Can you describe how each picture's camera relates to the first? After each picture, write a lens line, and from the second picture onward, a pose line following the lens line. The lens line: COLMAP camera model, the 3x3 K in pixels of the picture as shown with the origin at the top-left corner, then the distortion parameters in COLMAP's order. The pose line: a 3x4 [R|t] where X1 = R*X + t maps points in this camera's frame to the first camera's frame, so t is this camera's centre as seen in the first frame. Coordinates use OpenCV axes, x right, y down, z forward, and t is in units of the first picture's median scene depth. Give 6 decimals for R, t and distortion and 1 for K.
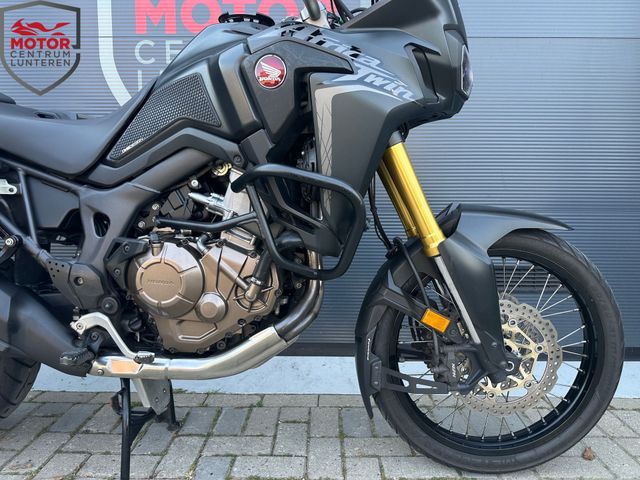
lens RADIAL K [[453.2, 0, 324.8], [0, 453.2, 244.7], [0, 0, 1]] dist [0.034438, -0.053069]
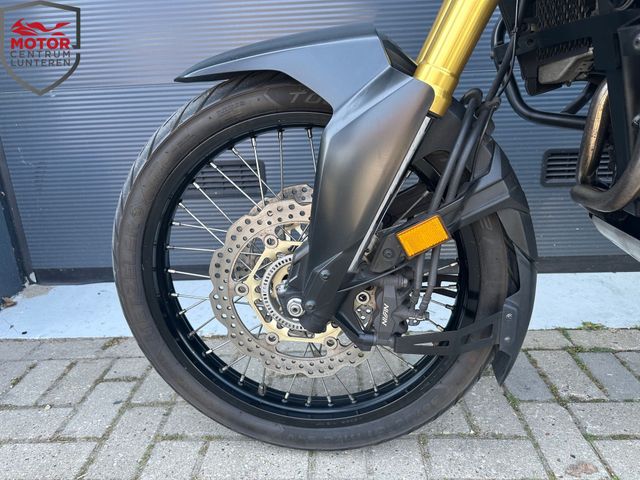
lens RADIAL K [[453.2, 0, 319.9], [0, 453.2, 237.7], [0, 0, 1]] dist [0.034438, -0.053069]
pose [[0.998511, -0.036280, -0.040741, -1.022218], [0.043901, 0.977715, 0.205294, 0.025643], [0.032385, -0.206777, 0.977852, 0.443420]]
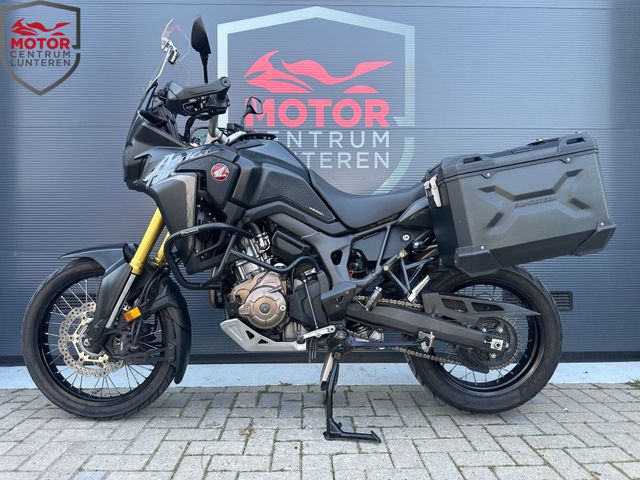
lens RADIAL K [[453.2, 0, 320.5], [0, 453.2, 241.6], [0, 0, 1]] dist [0.034438, -0.053069]
pose [[0.999307, -0.007809, 0.036383, -0.375759], [0.011726, 0.994003, -0.108719, 0.066768], [-0.035316, 0.109070, 0.993407, -0.556938]]
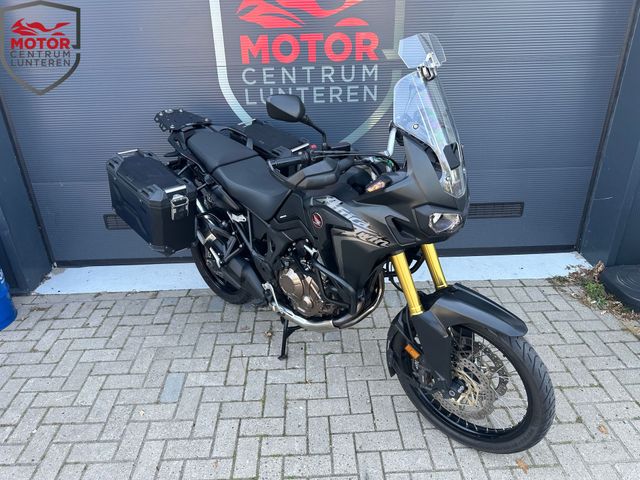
lens RADIAL K [[453.2, 0, 318.8], [0, 453.2, 242.6], [0, 0, 1]] dist [0.034438, -0.053069]
pose [[0.998997, -0.041487, 0.016848, -0.339789], [0.033331, 0.940234, 0.338894, -0.648669], [-0.029900, -0.337993, 0.940674, -0.948618]]
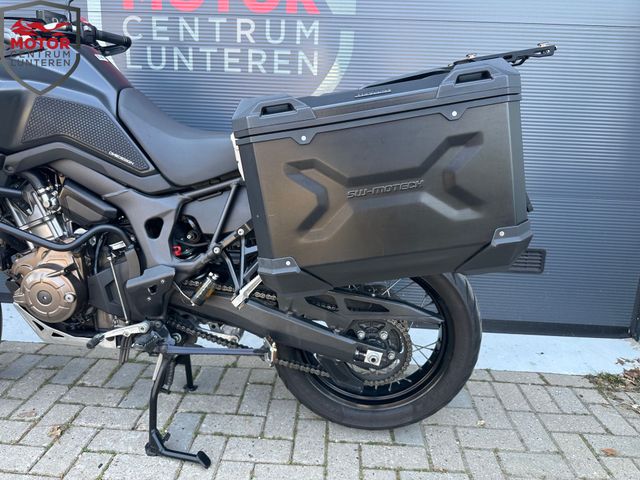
lens RADIAL K [[453.2, 0, 322.1], [0, 453.2, 239.0], [0, 0, 1]] dist [0.034438, -0.053069]
pose [[0.998781, 0.039216, -0.029979, 0.132386], [-0.034870, 0.990394, 0.133804, -0.162417], [0.034938, -0.132596, 0.990554, -0.103330]]
